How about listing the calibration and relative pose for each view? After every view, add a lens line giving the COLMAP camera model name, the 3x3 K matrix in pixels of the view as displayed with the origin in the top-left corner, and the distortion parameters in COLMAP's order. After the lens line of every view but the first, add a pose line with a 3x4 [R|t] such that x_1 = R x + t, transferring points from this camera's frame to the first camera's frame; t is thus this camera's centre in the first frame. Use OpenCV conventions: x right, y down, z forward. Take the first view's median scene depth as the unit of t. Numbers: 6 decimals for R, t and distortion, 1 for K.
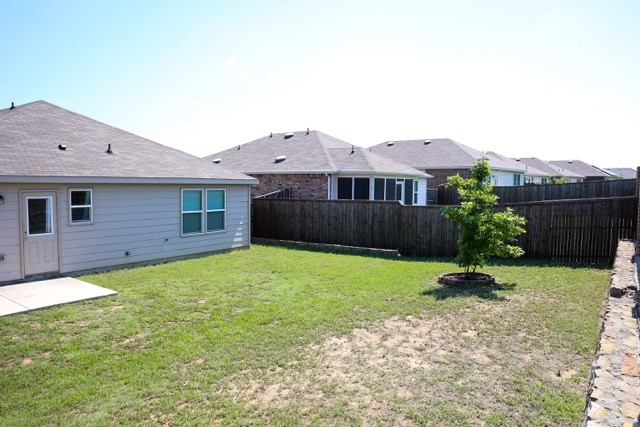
lens RADIAL K [[444.0, 0, 320.3], [0, 444.0, 214.0], [0, 0, 1]] dist [-0.118534, 0.087990]
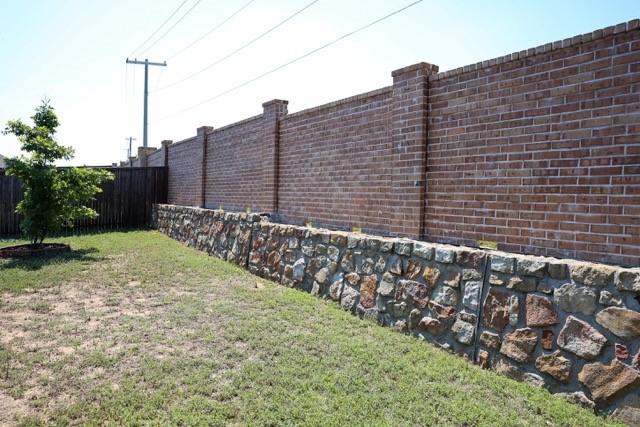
lens RADIAL K [[444.0, 0, 320.3], [0, 444.0, 214.0], [0, 0, 1]] dist [-0.118534, 0.087990]
pose [[0.349751, -0.023761, 0.936541, -0.202933], [0.027729, 0.999503, 0.015003, 0.074421], [-0.936432, 0.020722, 0.350236, 0.188640]]
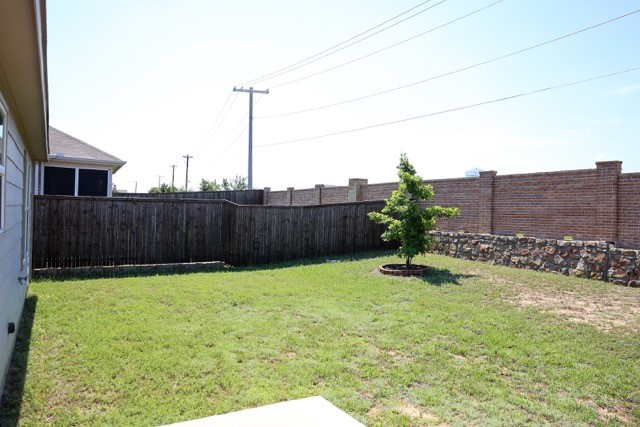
lens RADIAL K [[438.8, 0, 323.2], [0, 438.8, 210.3], [0, 0, 1]] dist [-0.110111, 0.082620]
pose [[0.388916, 0.004386, 0.921263, -0.639459], [0.036176, 0.999145, -0.020029, 0.015483], [-0.920563, 0.041117, 0.388425, 0.668097]]
